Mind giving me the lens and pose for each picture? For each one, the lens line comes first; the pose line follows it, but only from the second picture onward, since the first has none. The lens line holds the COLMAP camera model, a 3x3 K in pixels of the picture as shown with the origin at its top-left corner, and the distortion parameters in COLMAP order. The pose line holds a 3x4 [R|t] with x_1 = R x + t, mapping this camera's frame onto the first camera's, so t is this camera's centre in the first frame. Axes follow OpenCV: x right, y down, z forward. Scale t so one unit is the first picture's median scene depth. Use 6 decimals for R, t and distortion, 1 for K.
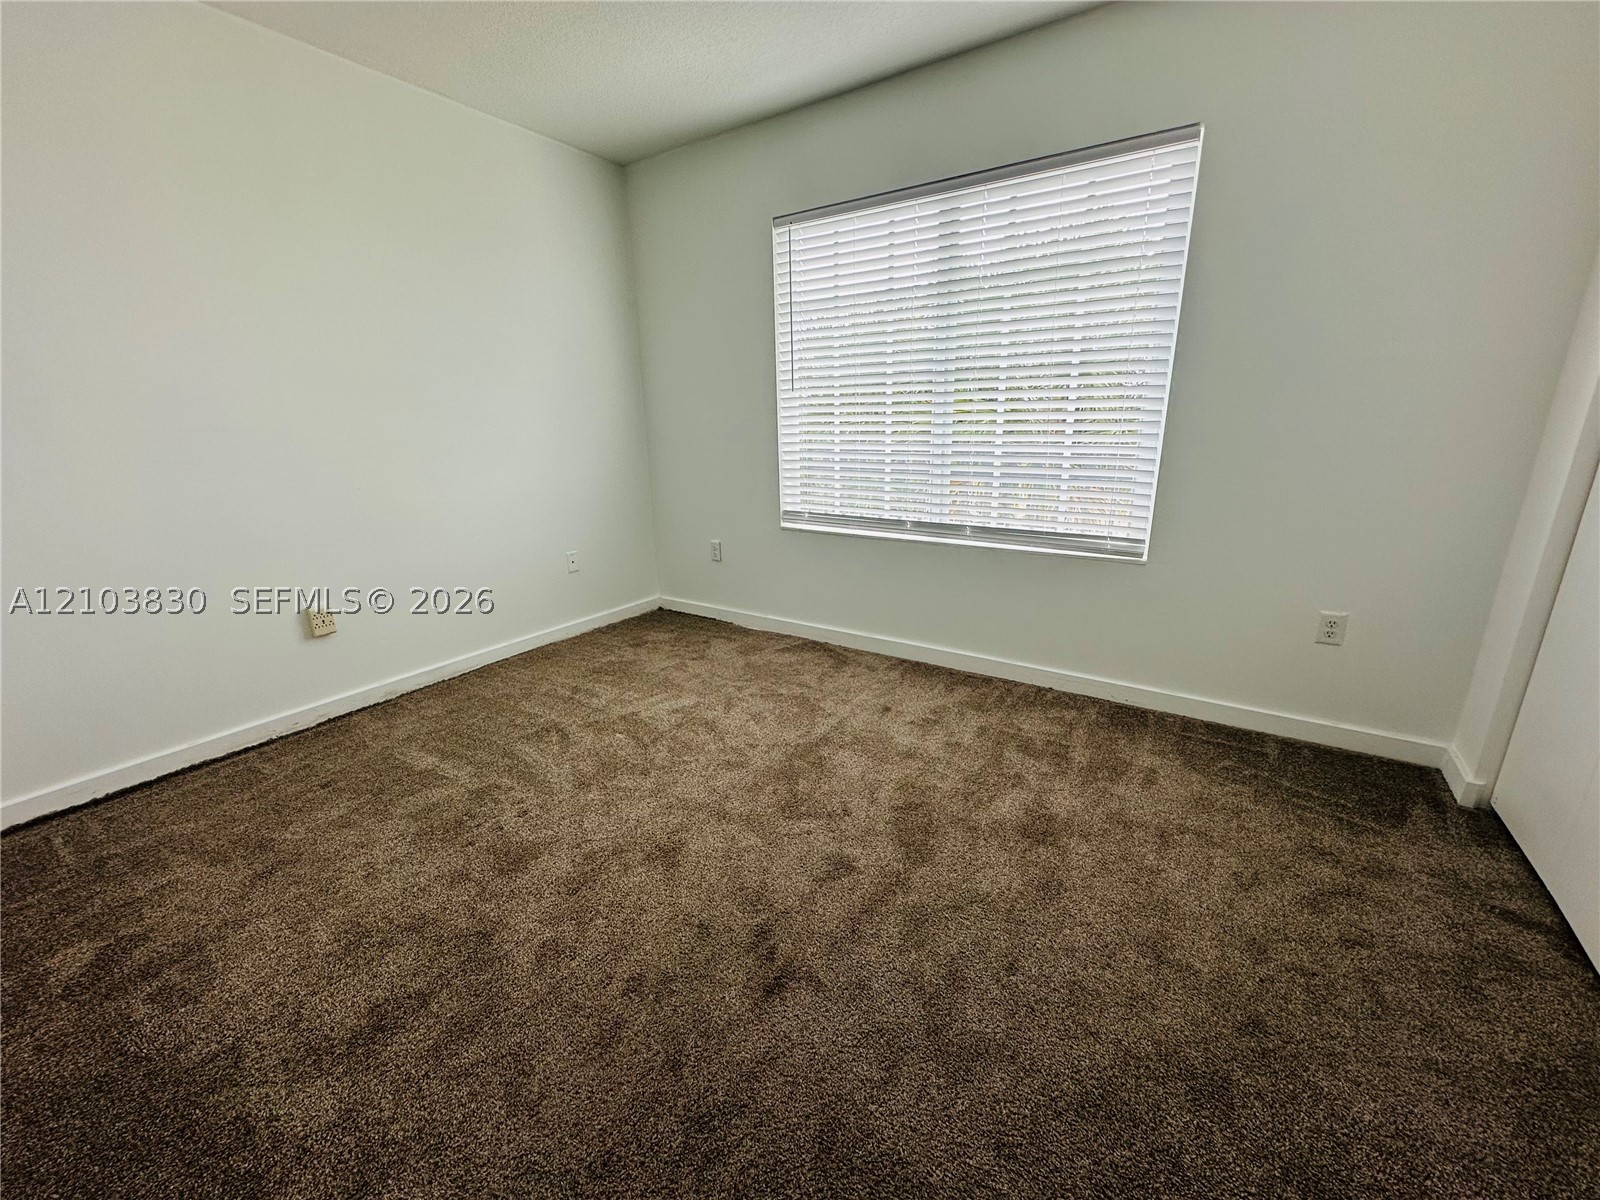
lens RADIAL K [[648.0, 0, 767.2], [0, 648.0, 596.1], [0, 0, 1]] dist [0.000874, 0.000027]
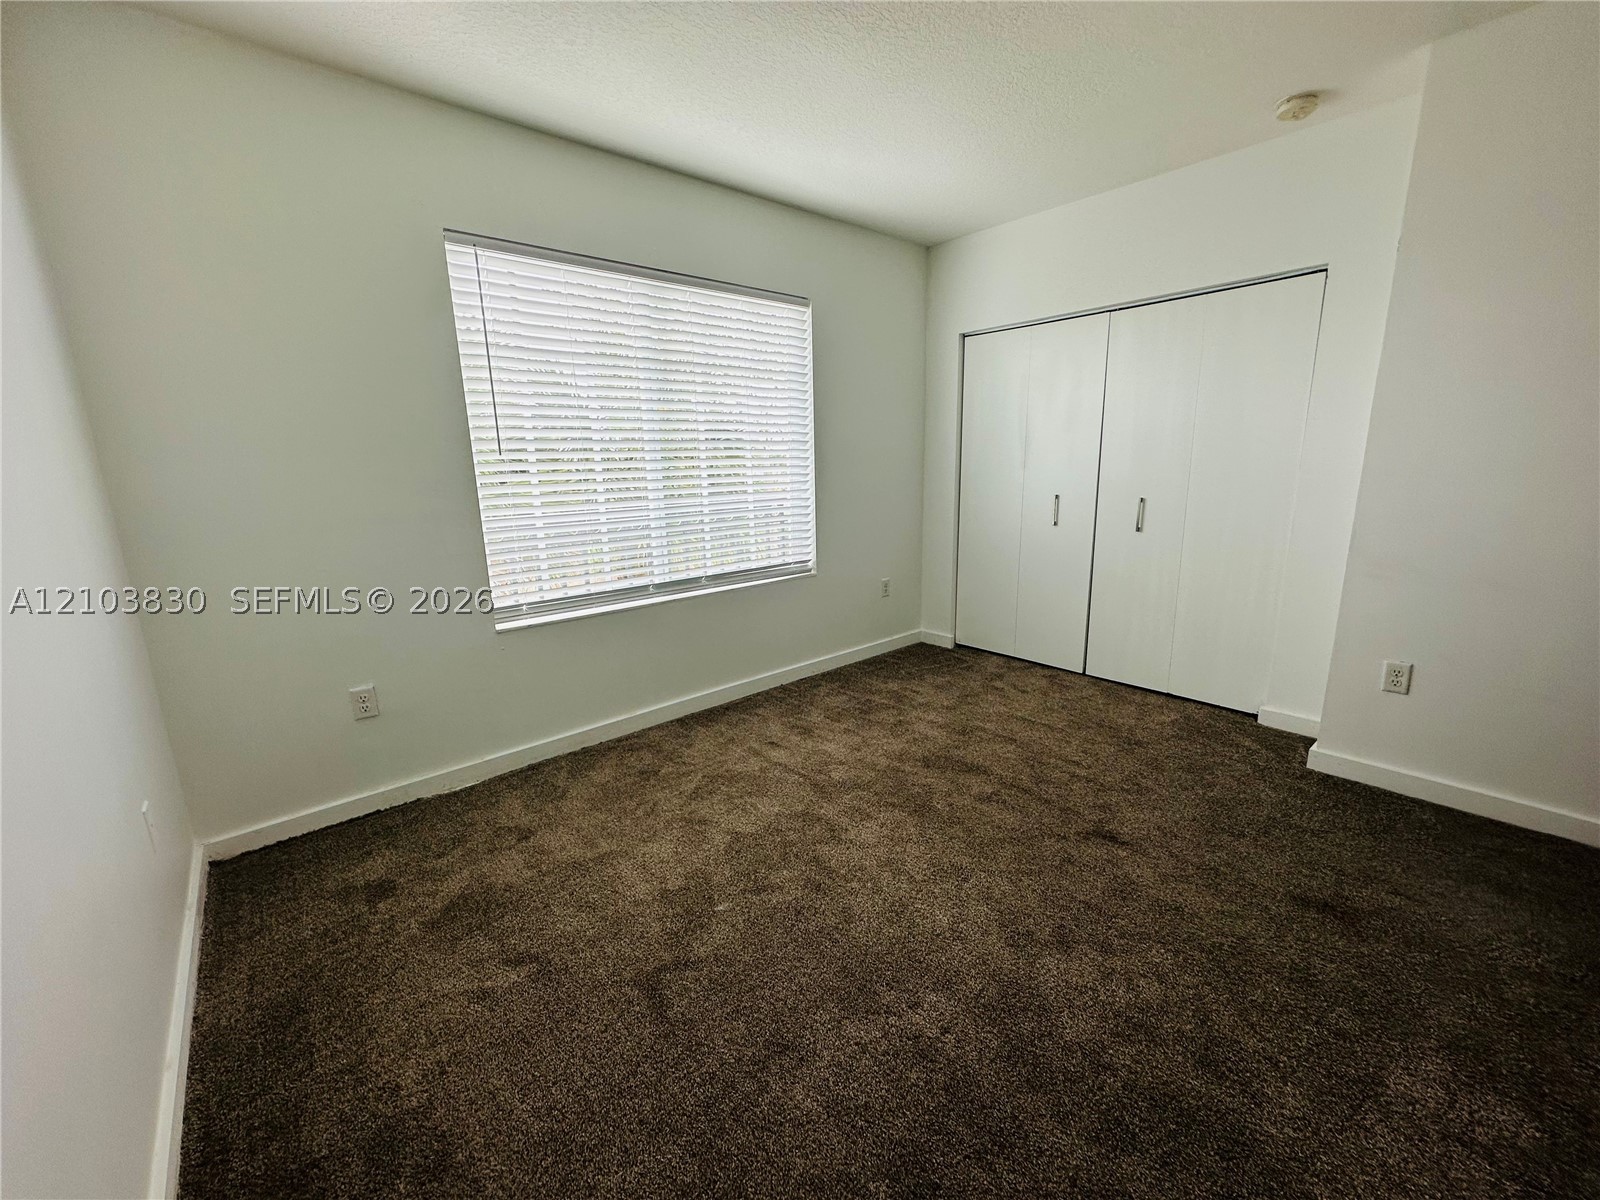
lens RADIAL K [[639.9, 0, 800.0], [0, 639.9, 600.0], [0, 0, 1]] dist [-0.000799, -0.000044]
pose [[0.245890, -0.184337, 0.951608, -0.709983], [0.292077, 0.950210, 0.108596, -0.141758], [-0.924245, 0.251240, 0.287487, 0.541265]]
